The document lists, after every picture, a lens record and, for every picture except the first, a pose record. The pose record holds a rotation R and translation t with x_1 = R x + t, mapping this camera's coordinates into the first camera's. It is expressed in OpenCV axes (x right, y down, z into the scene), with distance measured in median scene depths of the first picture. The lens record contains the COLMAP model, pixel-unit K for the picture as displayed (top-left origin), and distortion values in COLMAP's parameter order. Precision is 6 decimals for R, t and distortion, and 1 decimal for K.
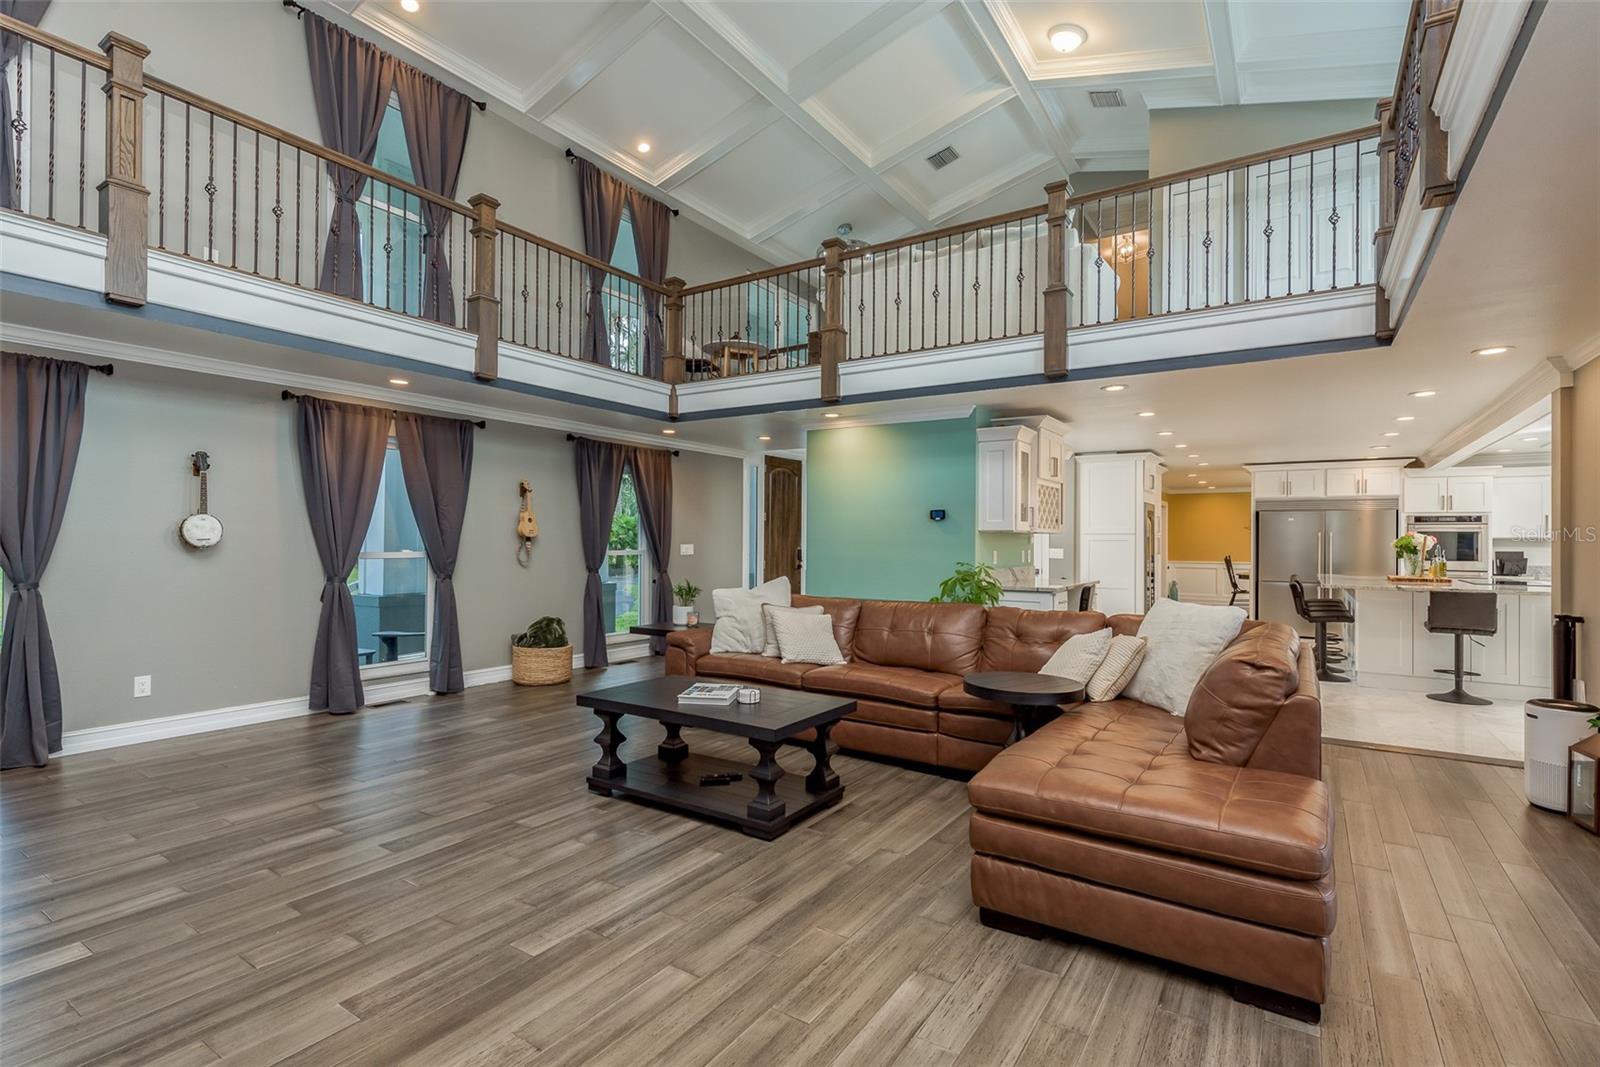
lens RADIAL K [[759.1, 0, 798.8], [0, 759.1, 533.6], [0, 0, 1]] dist [0.008676, -0.005100]
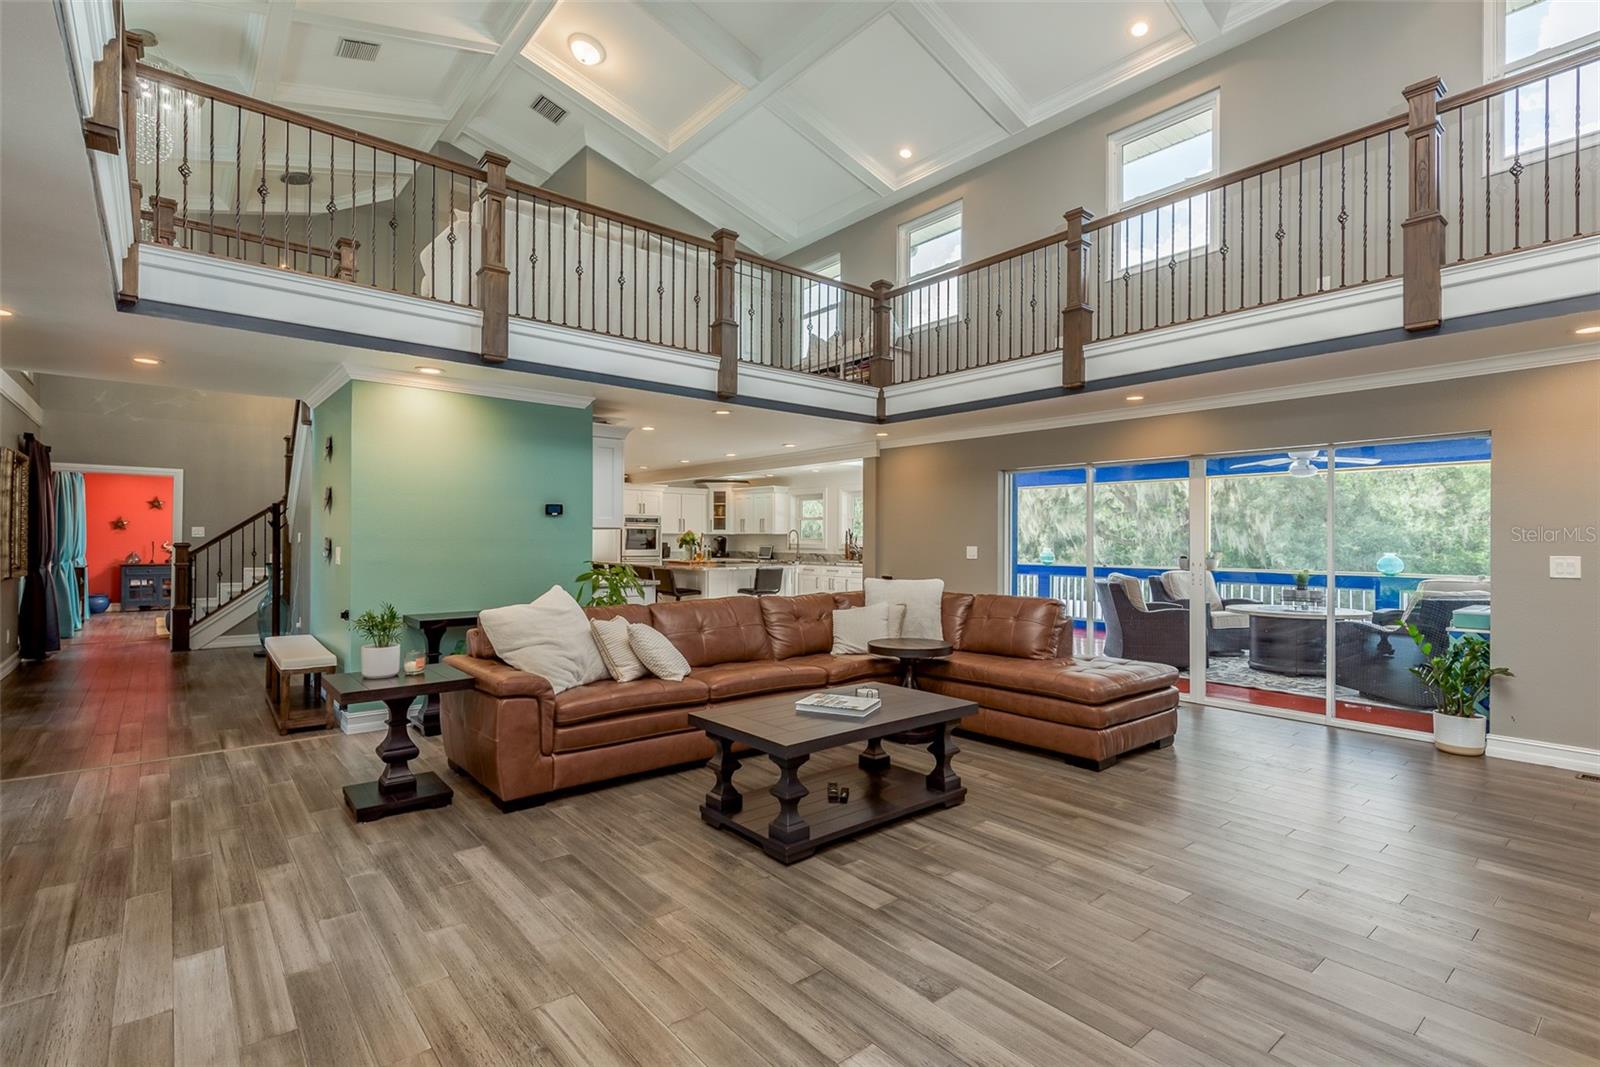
lens RADIAL K [[759.1, 0, 802.3], [0, 759.1, 540.2], [0, 0, 1]] dist [0.008676, -0.005100]
pose [[0.280679, -0.008067, 0.959768, -0.713428], [-0.011890, 0.999859, 0.011881, -0.003350], [-0.959728, -0.014746, 0.280543, 0.539382]]
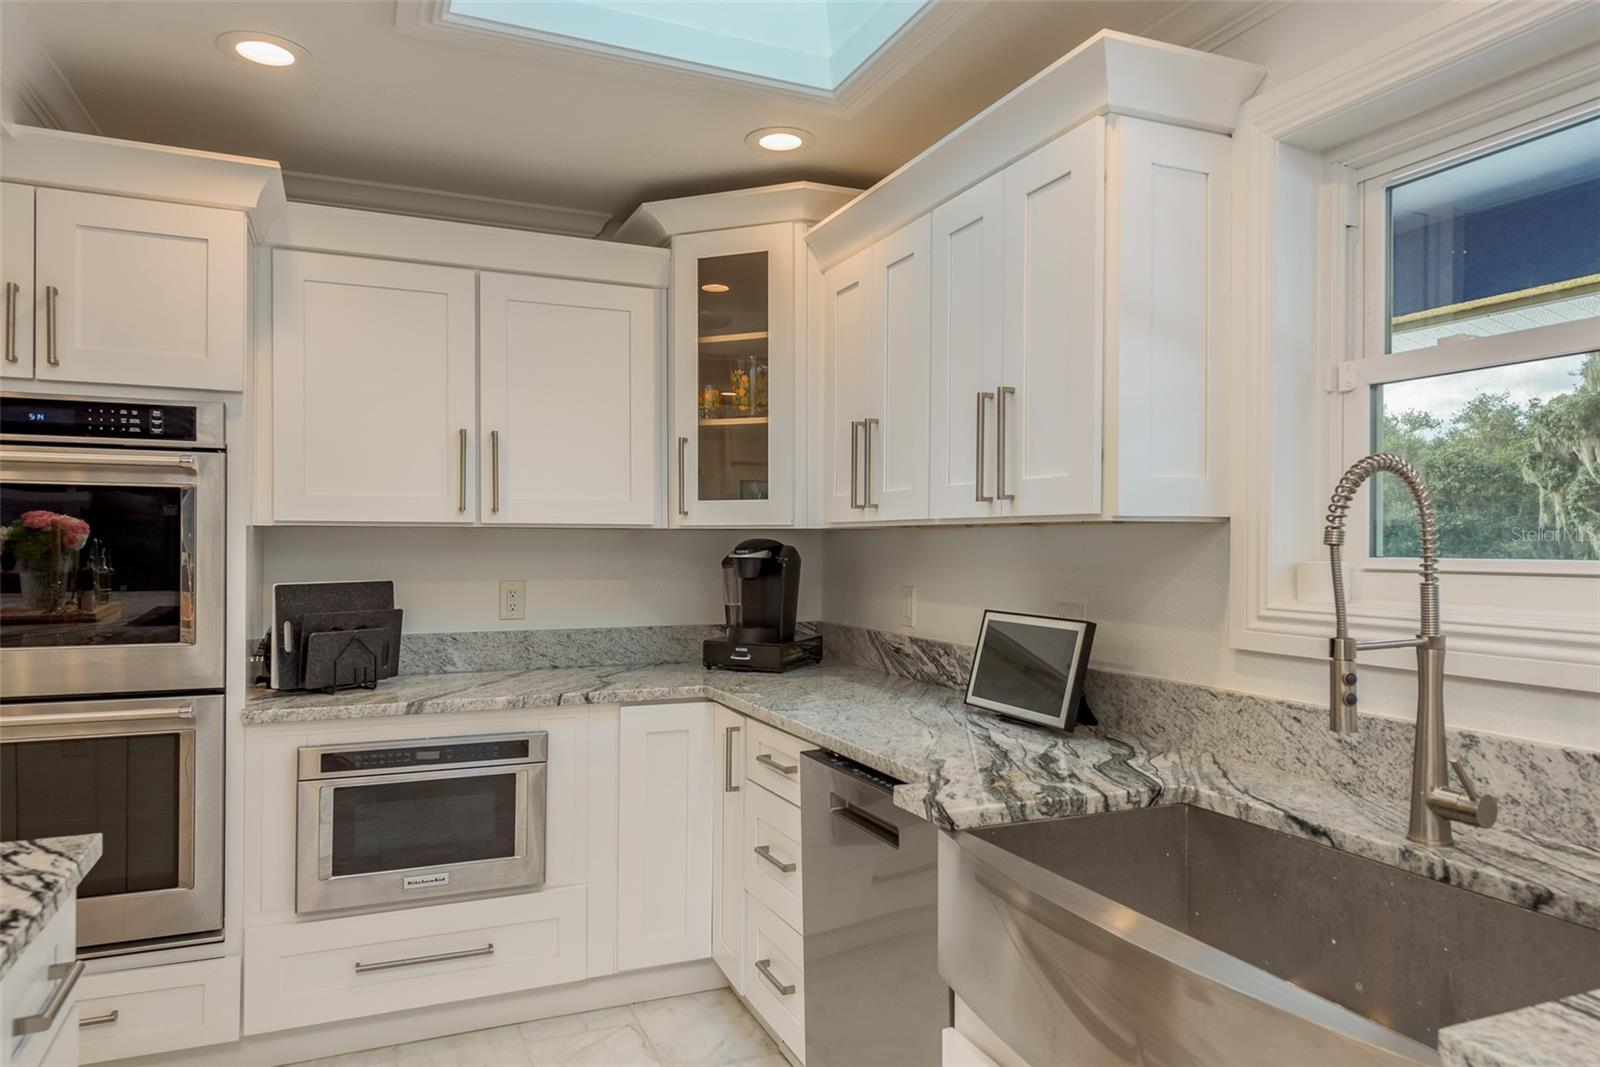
lens RADIAL K [[1029.1, 0, 802.3], [0, 1029.1, 551.2], [0, 0, 1]] dist [0.017387, -0.011614]
pose [[0.549536, -0.009695, 0.835413, 1.266009], [-0.007858, 0.999828, 0.016773, 0.013337], [-0.835433, -0.015782, 0.549366, 1.206397]]
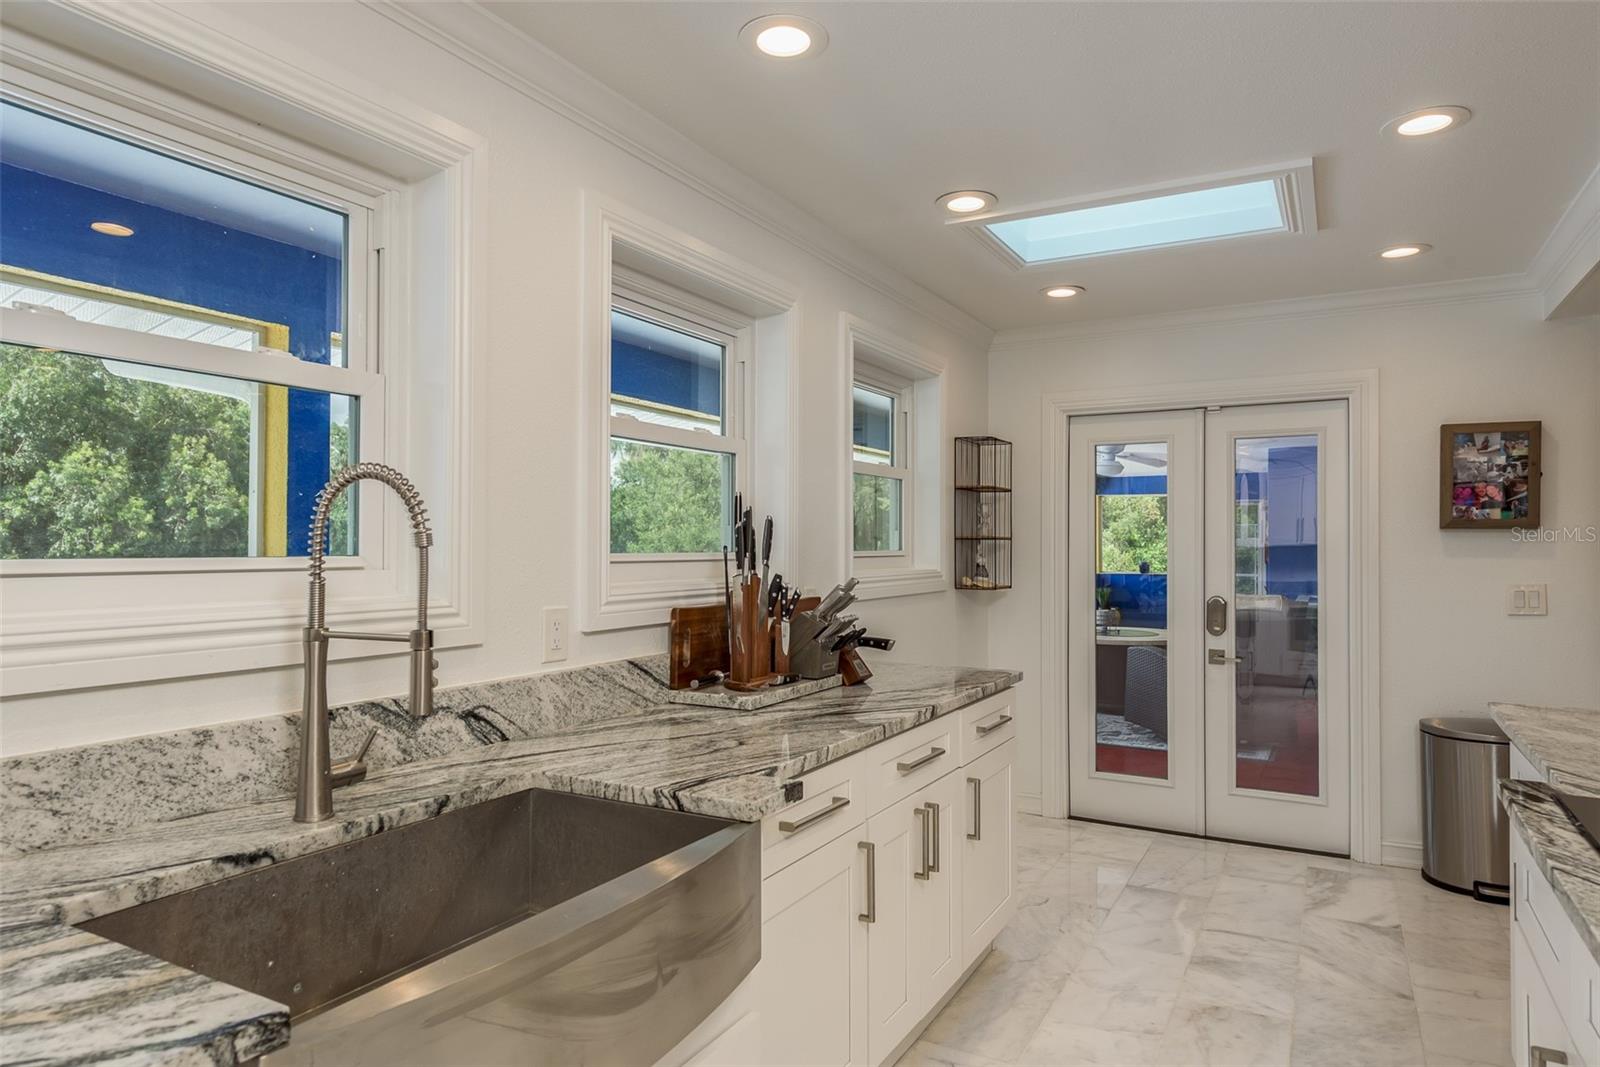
lens RADIAL K [[975.9, 0, 804.5], [0, 975.9, 534.1], [0, 0, 1]] dist [0.019694, -0.010003]
pose [[-0.996998, -0.012369, -0.076433, 1.457211], [-0.010650, 0.999682, -0.022852, 0.016616], [0.076691, -0.021969, -0.996813, 1.495180]]
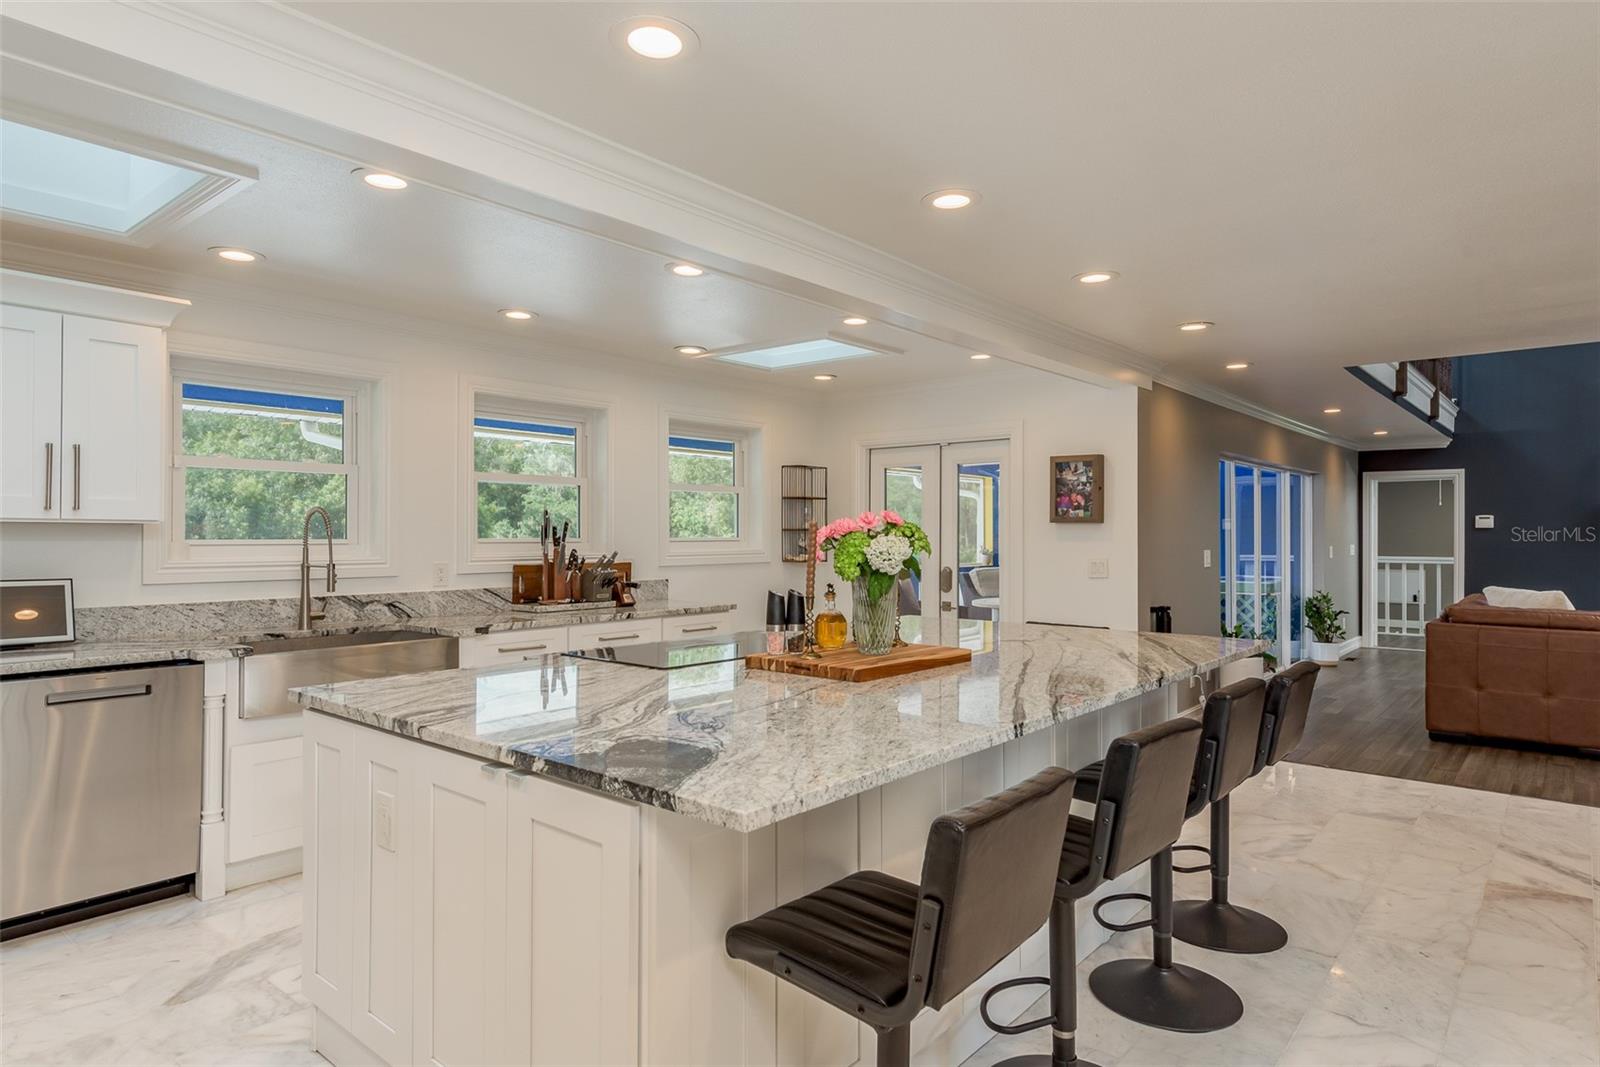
lens RADIAL K [[914.8, 0, 817.0], [0, 914.8, 539.7], [0, 0, 1]] dist [0.010597, -0.006132]
pose [[-0.993612, -0.009311, 0.112464, 1.082428], [-0.009719, 0.999948, -0.003084, 0.016551], [-0.112430, -0.004158, -0.993651, 1.896804]]
